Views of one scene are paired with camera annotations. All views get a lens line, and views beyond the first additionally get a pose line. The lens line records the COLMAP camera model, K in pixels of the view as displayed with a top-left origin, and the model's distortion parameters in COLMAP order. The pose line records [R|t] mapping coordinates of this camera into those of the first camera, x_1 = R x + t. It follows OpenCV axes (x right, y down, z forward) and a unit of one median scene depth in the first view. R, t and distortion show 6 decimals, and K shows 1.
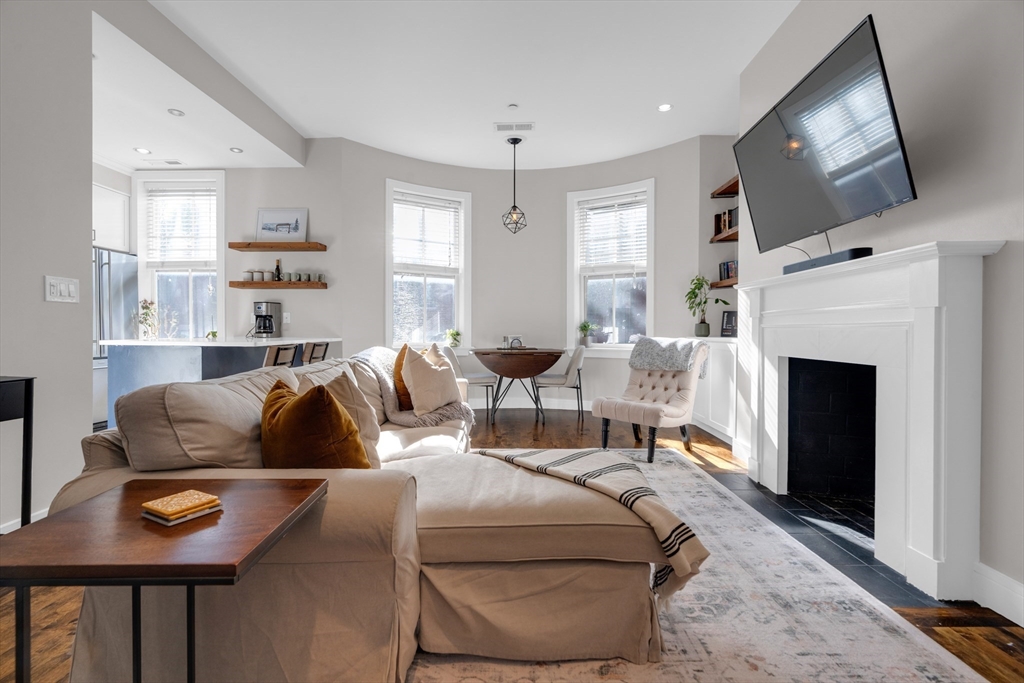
lens RADIAL K [[466.4, 0, 514.6], [0, 466.4, 335.3], [0, 0, 1]] dist [-0.009917, 0.004034]
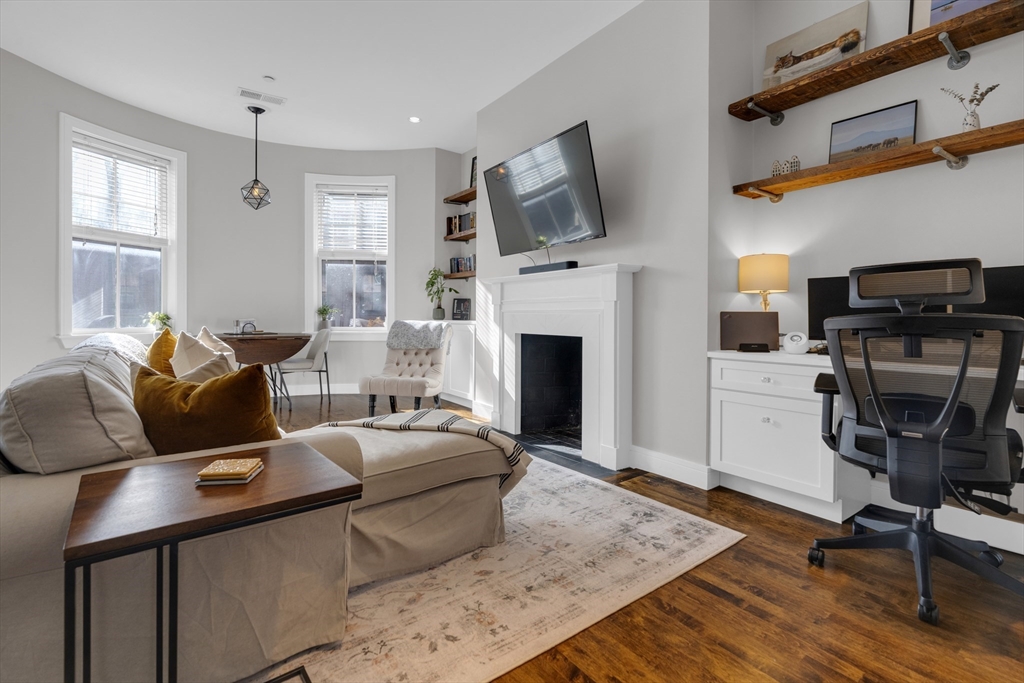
lens RADIAL K [[466.4, 0, 512.2], [0, 466.4, 321.7], [0, 0, 1]] dist [-0.009917, 0.004034]
pose [[0.795559, -0.005343, 0.605852, -0.159859], [0.002445, 0.999981, 0.005609, 0.001749], [-0.605871, -0.002981, 0.795558, -0.051522]]
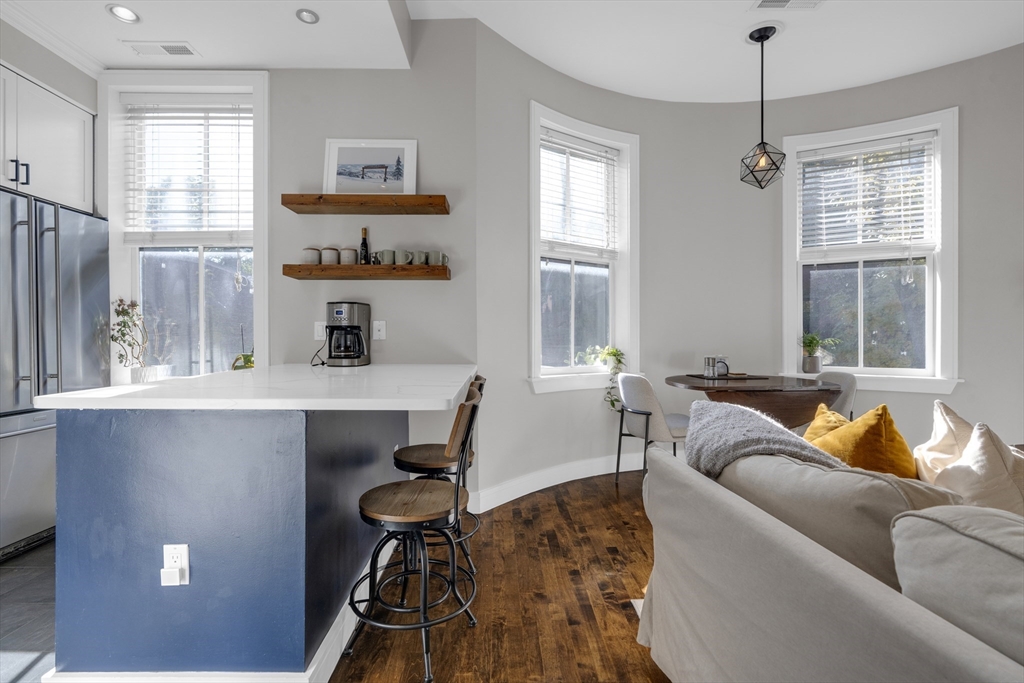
lens RADIAL K [[478.7, 0, 508.7], [0, 478.7, 338.3], [0, 0, 1]] dist [-0.002392, -0.000949]
pose [[0.999052, -0.002839, 0.043446, -0.360000], [0.003084, 0.999980, -0.005571, -0.024294], [-0.043430, 0.005700, 0.999040, 0.409224]]
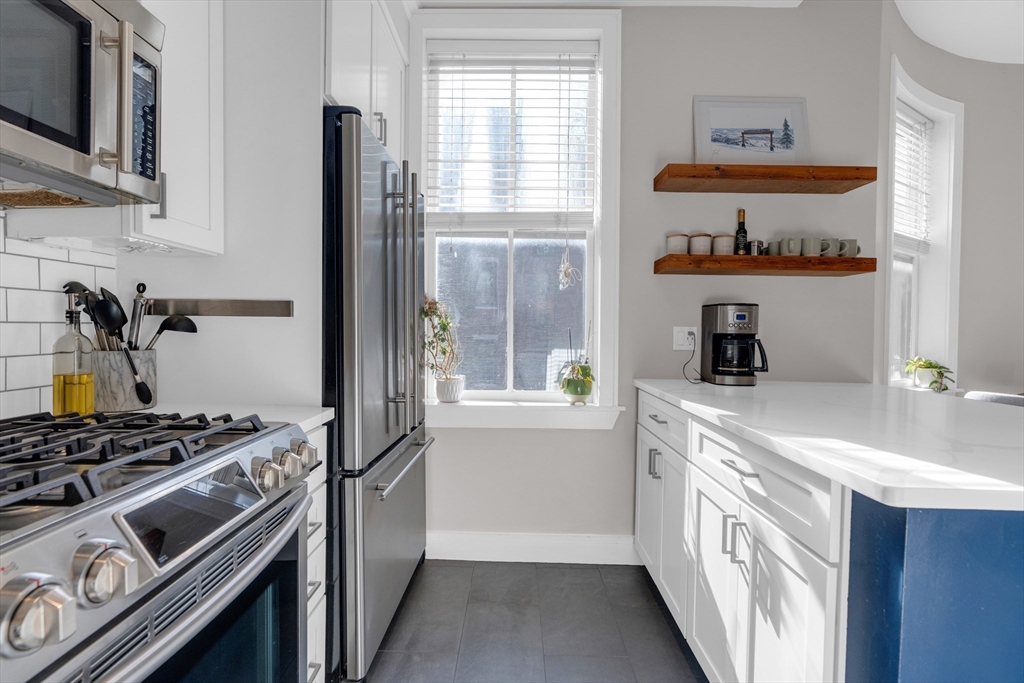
lens RADIAL K [[478.7, 0, 508.6], [0, 478.7, 338.0], [0, 0, 1]] dist [-0.002392, -0.000949]
pose [[0.999791, 0.009645, 0.018045, -0.745592], [-0.009800, 0.999916, 0.008519, -0.039906], [-0.017961, -0.008694, 0.999801, 0.540376]]
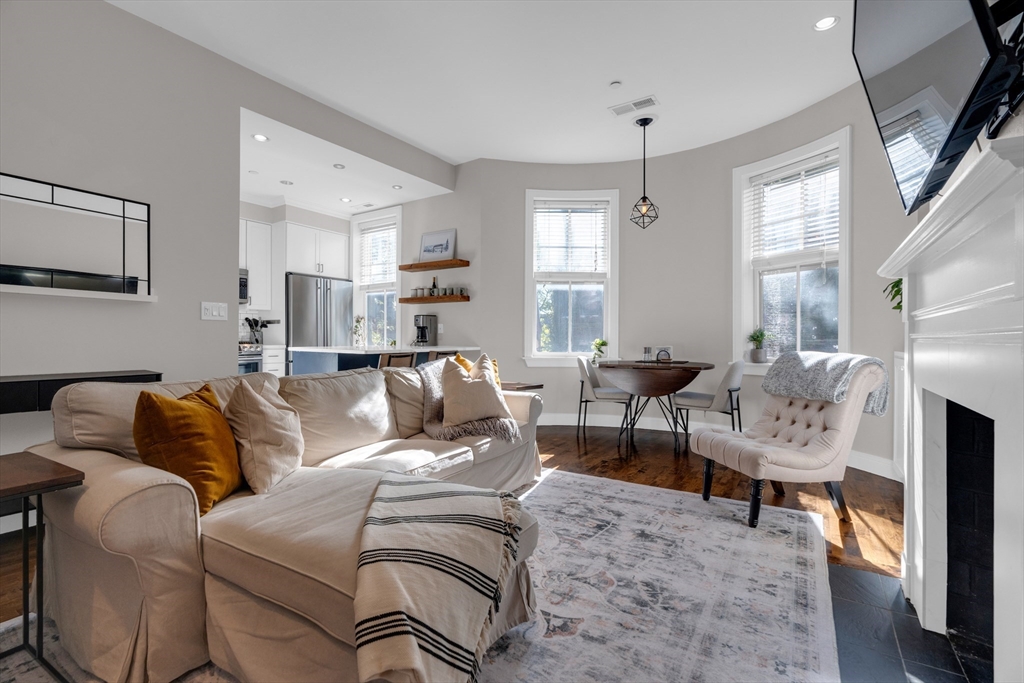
lens RADIAL K [[466.4, 0, 509.7], [0, 466.4, 343.3], [0, 0, 1]] dist [-0.009917, 0.004034]
pose [[0.846095, 0.007754, -0.532976, 0.255180], [-0.007892, 0.999967, 0.002019, -0.005424], [0.532974, 0.002498, 0.846128, 0.137259]]
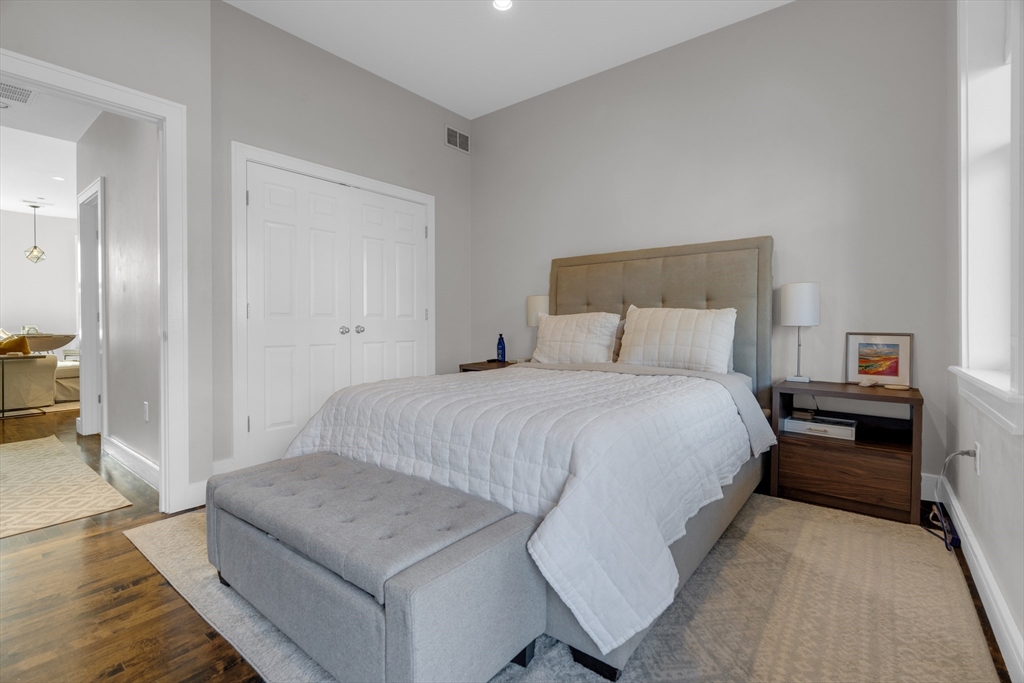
lens RADIAL K [[466.4, 0, 509.8], [0, 466.4, 332.1], [0, 0, 1]] dist [-0.009917, 0.004034]
pose [[0.610697, -0.015072, 0.791721, -0.279071], [0.007933, 0.999885, 0.012915, 0.015437], [-0.791825, -0.001606, 0.610746, -1.328530]]
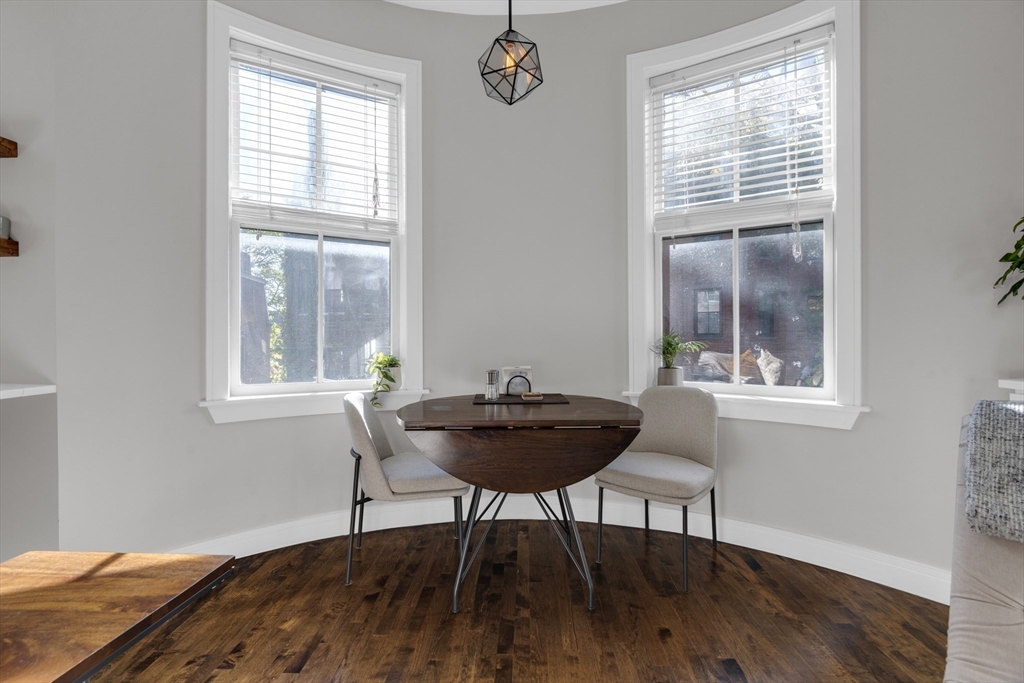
lens RADIAL K [[466.4, 0, 510.4], [0, 466.4, 337.9], [0, 0, 1]] dist [-0.009917, 0.004034]
pose [[0.999772, -0.006169, -0.020428, 0.005774], [0.006000, 0.999947, -0.008318, -0.027879], [0.020478, 0.008193, 0.999757, 0.637347]]
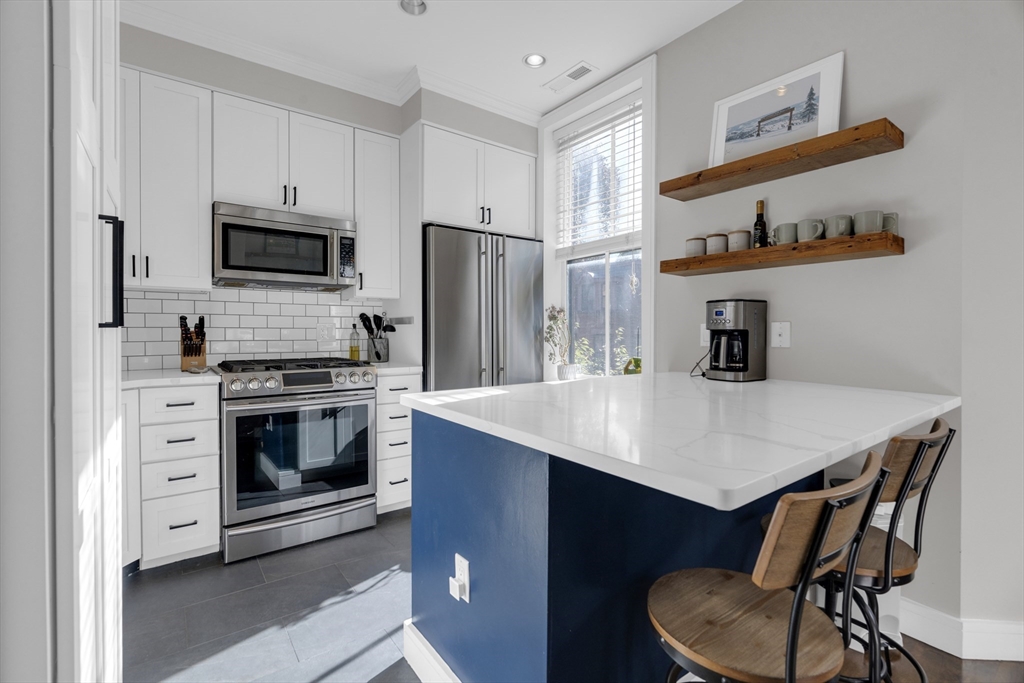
lens RADIAL K [[466.4, 0, 507.9], [0, 466.4, 337.3], [0, 0, 1]] dist [-0.009917, 0.004034]
pose [[0.617316, 0.010641, -0.786643, -0.313318], [-0.006918, 0.999943, 0.008097, -0.037390], [0.786685, 0.000444, 0.617355, 0.548990]]
